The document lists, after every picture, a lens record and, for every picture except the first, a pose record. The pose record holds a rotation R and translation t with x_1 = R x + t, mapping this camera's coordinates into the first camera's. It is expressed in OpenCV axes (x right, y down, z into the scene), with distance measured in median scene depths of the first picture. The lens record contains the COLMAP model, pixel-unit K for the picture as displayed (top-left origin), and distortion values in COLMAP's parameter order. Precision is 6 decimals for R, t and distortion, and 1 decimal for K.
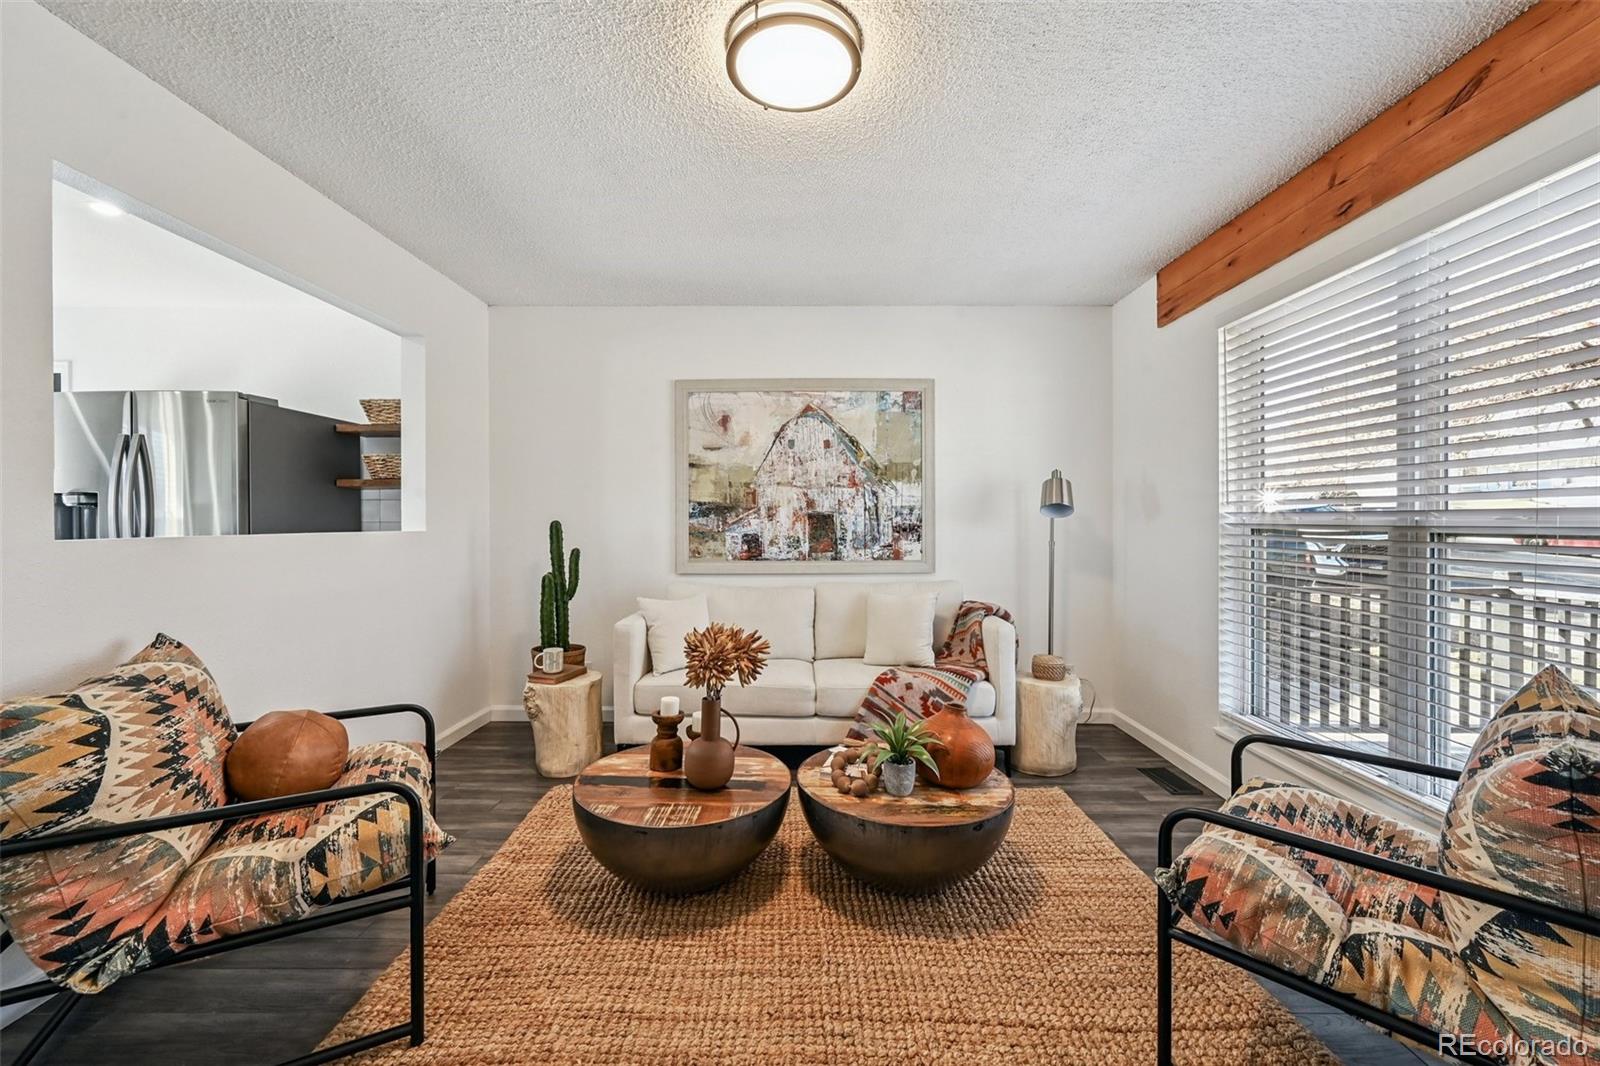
lens RADIAL K [[644.6, 0, 801.6], [0, 644.6, 515.9], [0, 0, 1]] dist [0.002018, 0.002028]
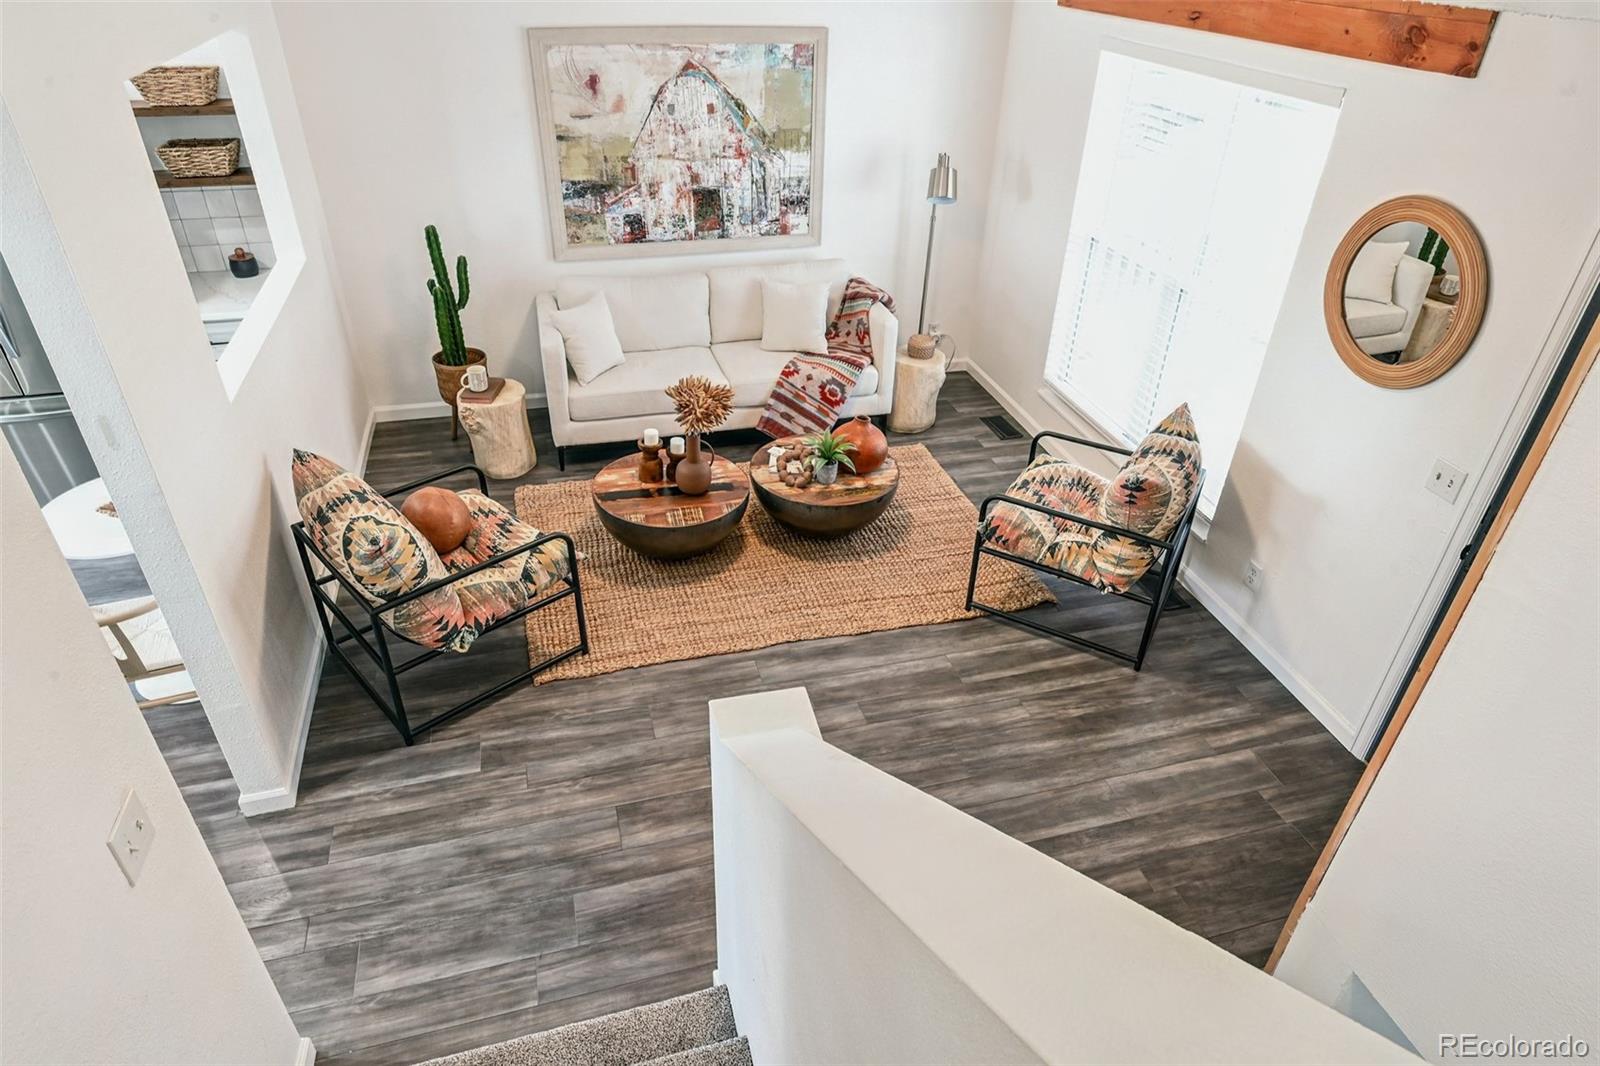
lens RADIAL K [[990.2, 0, 796.5], [0, 990.2, 504.3], [0, 0, 1]] dist [0.059513, 0.002270]
pose [[0.963579, -0.120305, 0.238836, -0.268013], [-0.024991, 0.848680, 0.528316, -0.418891], [-0.266254, -0.515043, 0.814763, -0.495441]]
